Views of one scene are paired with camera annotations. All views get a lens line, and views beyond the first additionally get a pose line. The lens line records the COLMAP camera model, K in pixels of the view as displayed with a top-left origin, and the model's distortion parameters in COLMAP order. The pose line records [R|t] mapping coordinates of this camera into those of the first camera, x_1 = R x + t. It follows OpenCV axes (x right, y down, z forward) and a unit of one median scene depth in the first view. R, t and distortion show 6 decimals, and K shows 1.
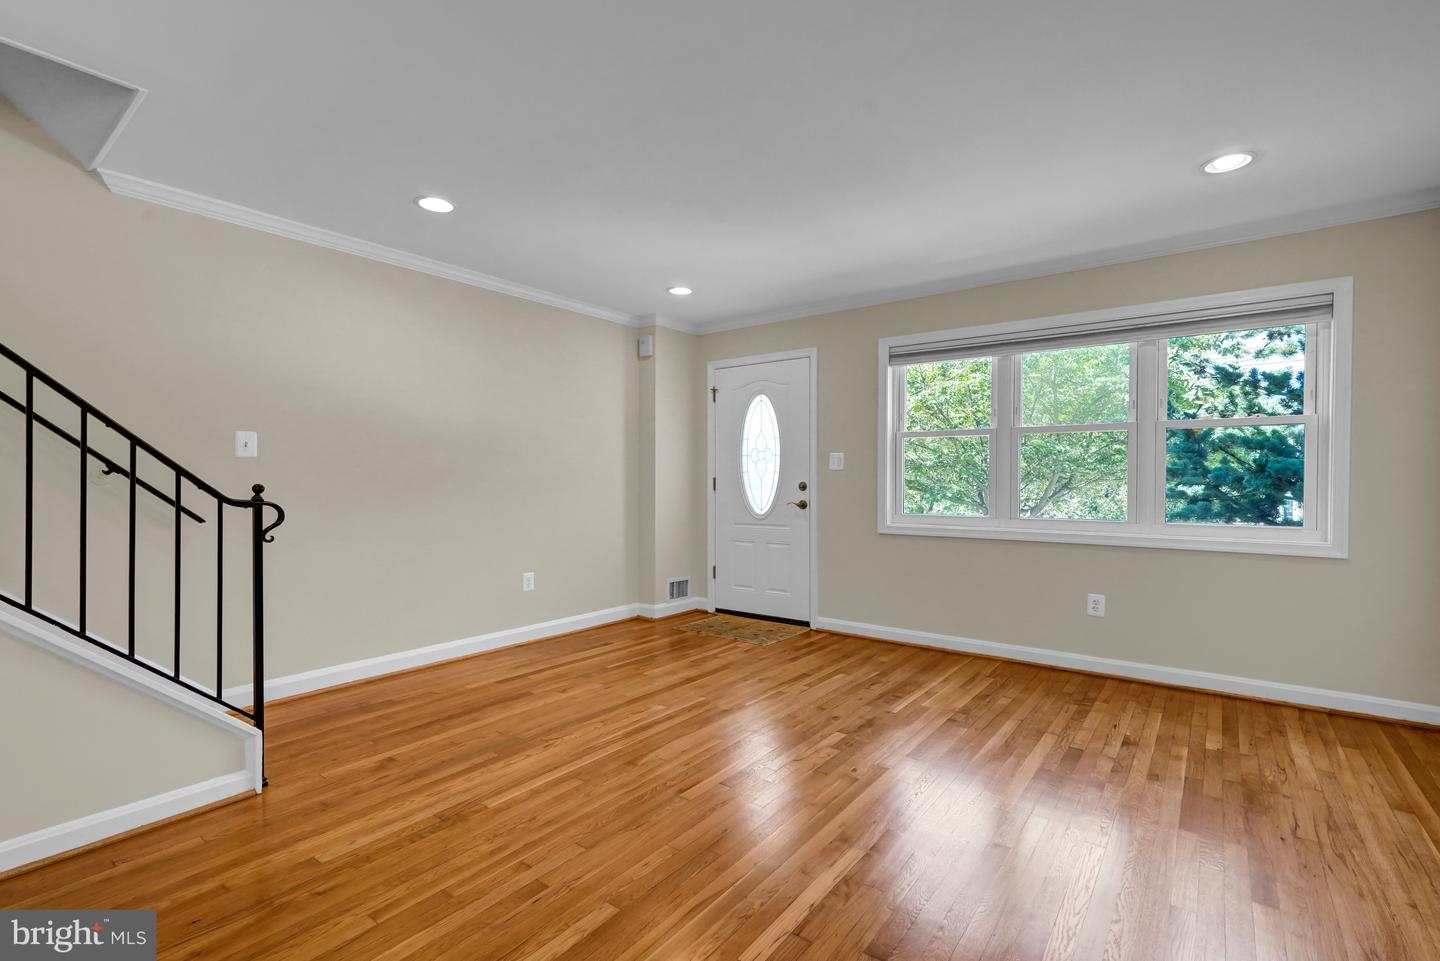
lens RADIAL K [[659.7, 0, 716.7], [0, 659.7, 486.1], [0, 0, 1]] dist [-0.002793, 0.000419]
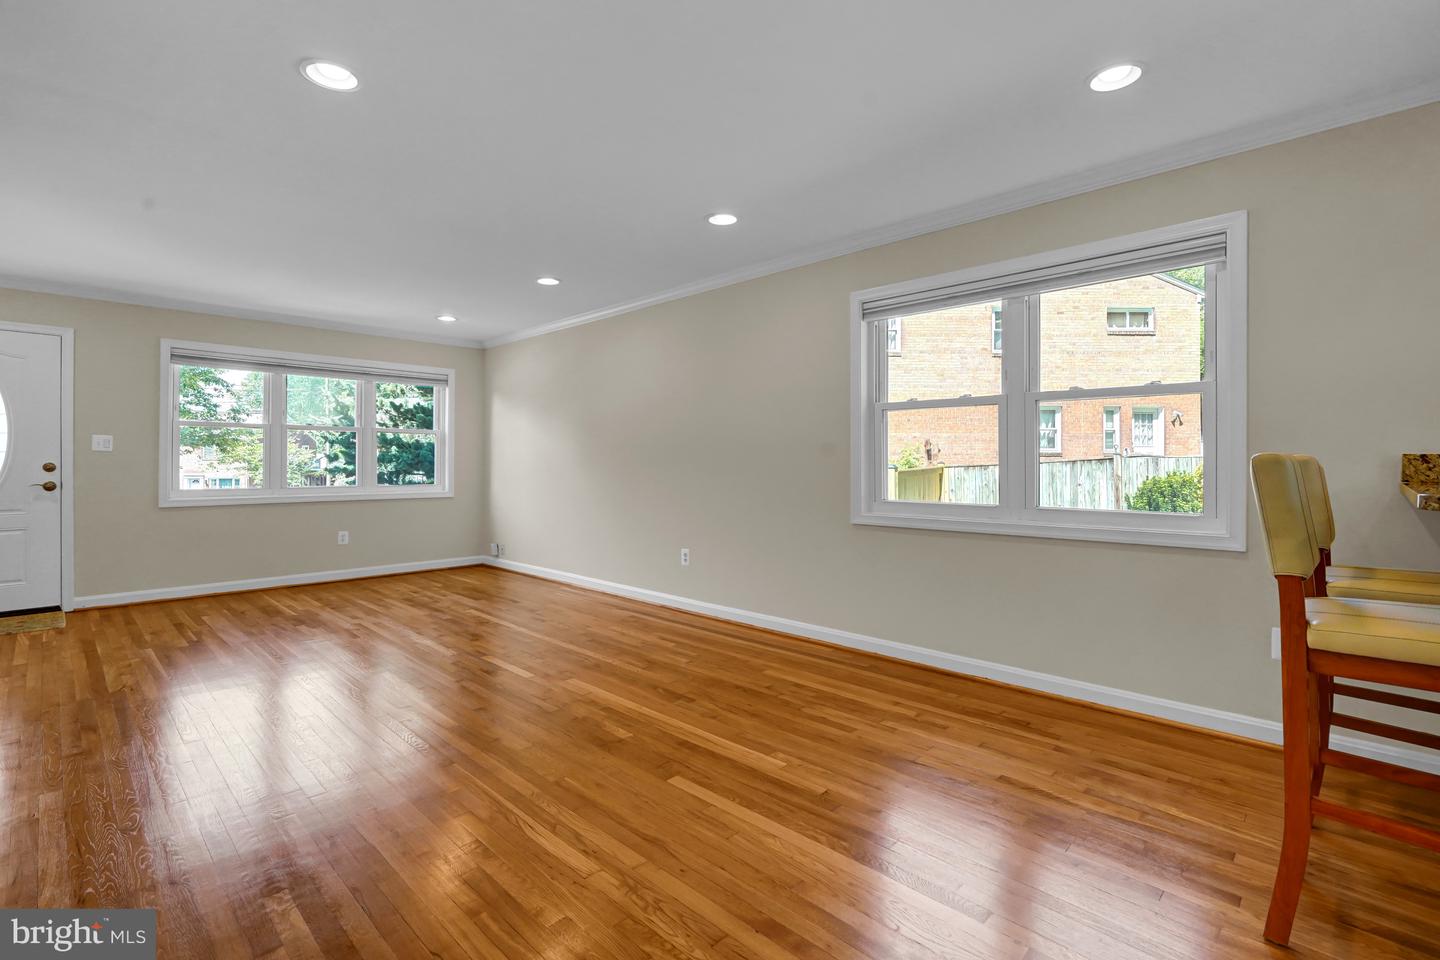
lens RADIAL K [[659.5, 0, 721.6], [0, 659.5, 462.6], [0, 0, 1]] dist [-0.000612, 0.000006]
pose [[0.118395, -0.001271, 0.992966, -0.832775], [0.007815, 0.999969, 0.000348, 0.000882], [-0.992936, 0.007719, 0.118402, -0.112895]]
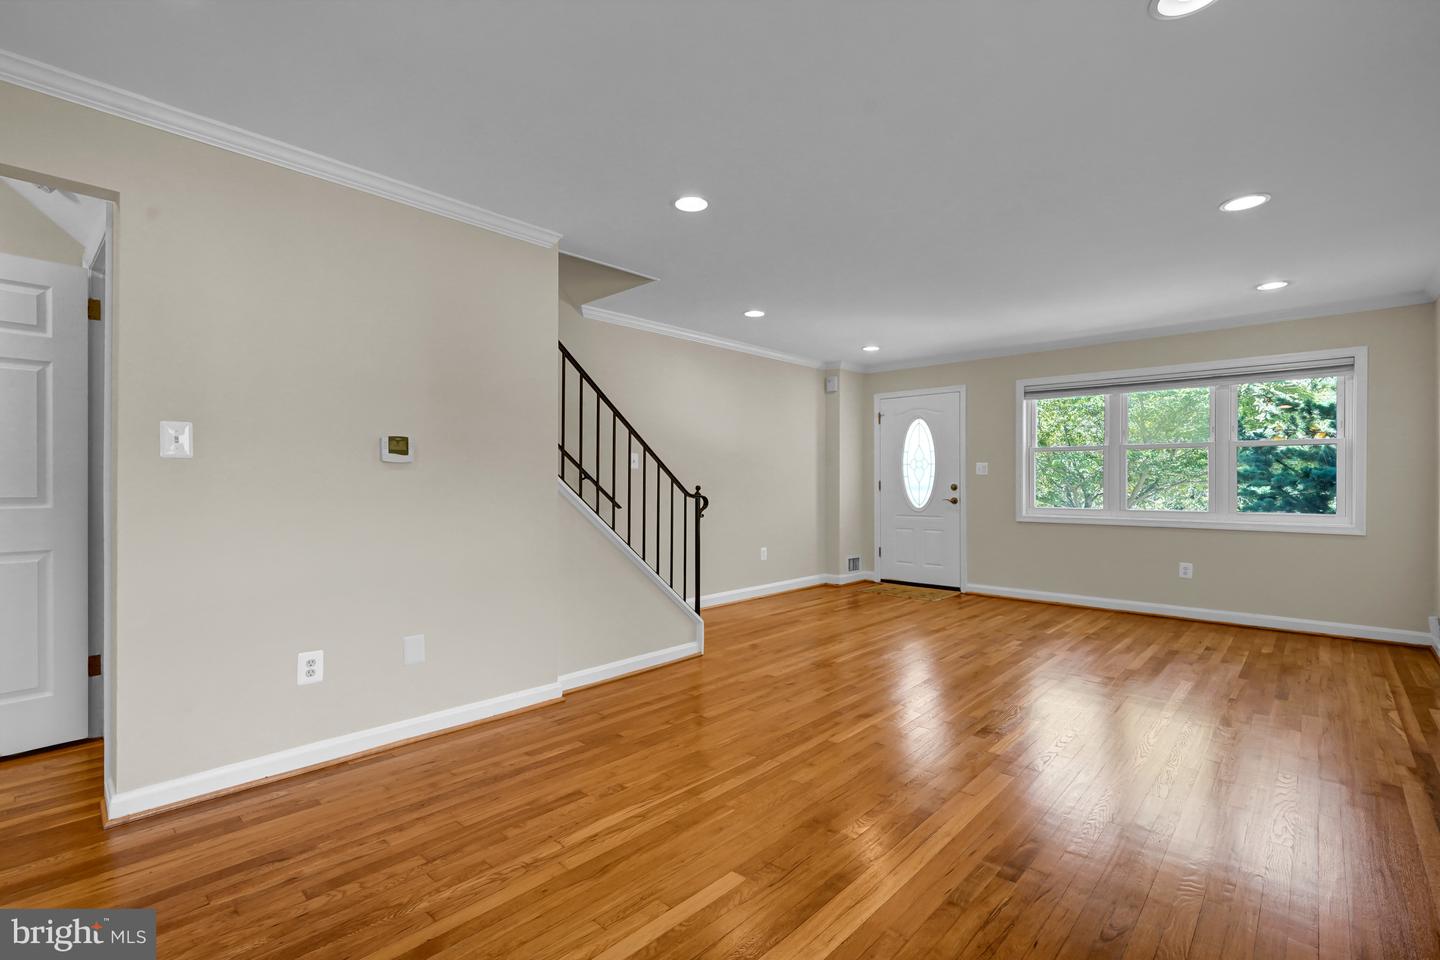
lens RADIAL K [[658.3, 0, 717.6], [0, 658.3, 480.5], [0, 0, 1]] dist [-0.000573, 0.000322]
pose [[0.995908, -0.000850, -0.090369, -0.268240], [-0.000169, 0.999936, -0.011269, 0.002093], [0.090373, 0.011238, 0.995845, -0.451144]]
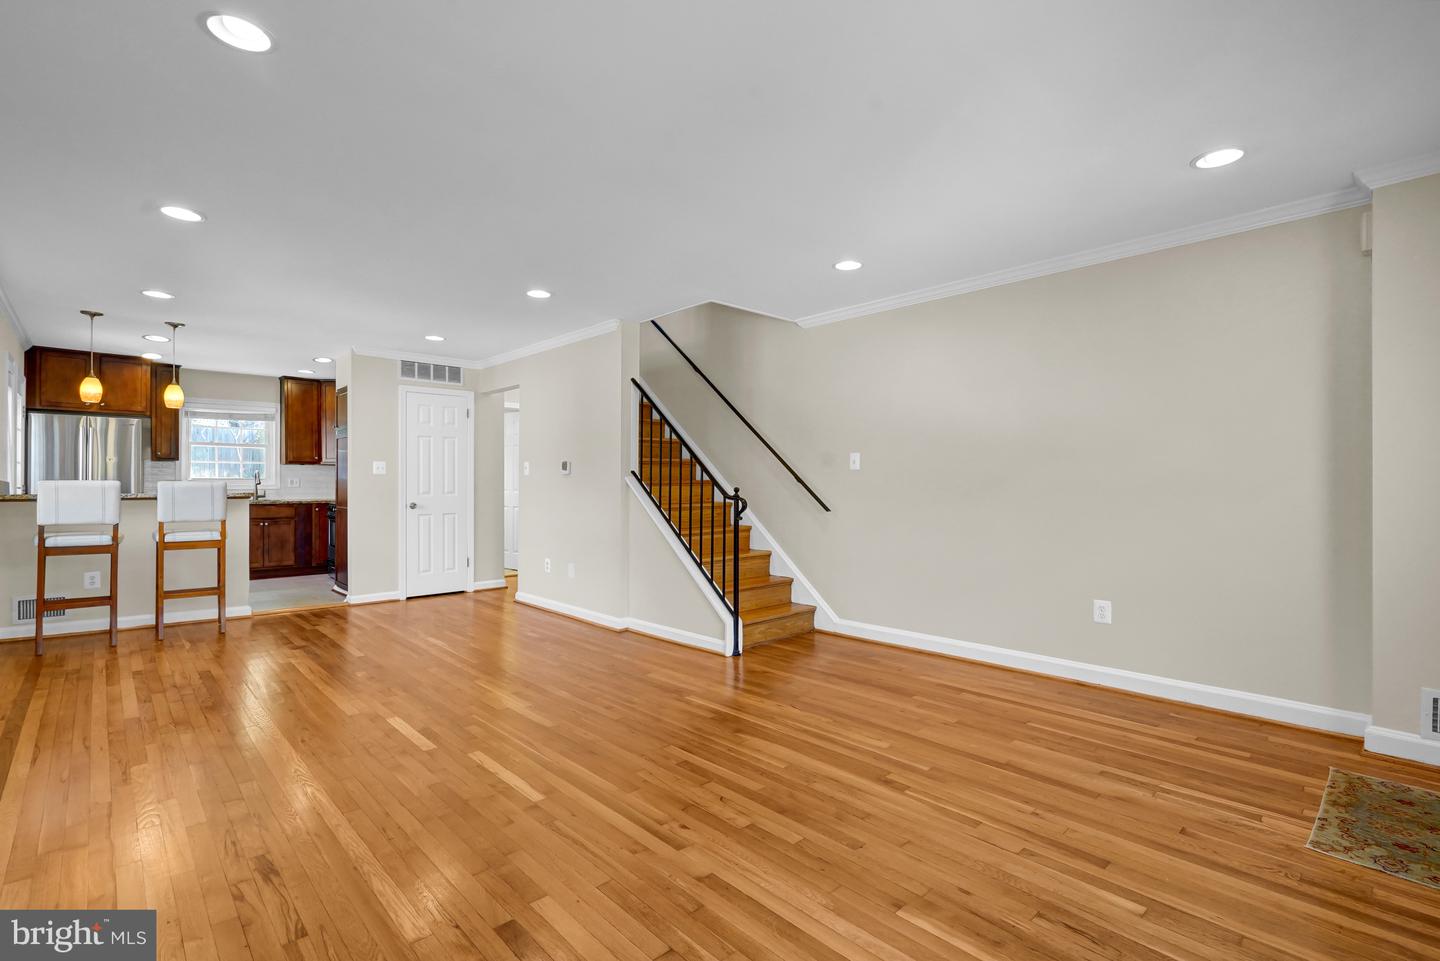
lens RADIAL K [[668.5, 0, 720.0], [0, 668.5, 480.5], [0, 0, 1]] dist [-0.001650, 0.000553]
pose [[-0.165719, -0.007722, -0.986143, 0.627819], [-0.009993, 0.999931, -0.006150, -0.005797], [0.986122, 0.008835, -0.165785, 0.706145]]
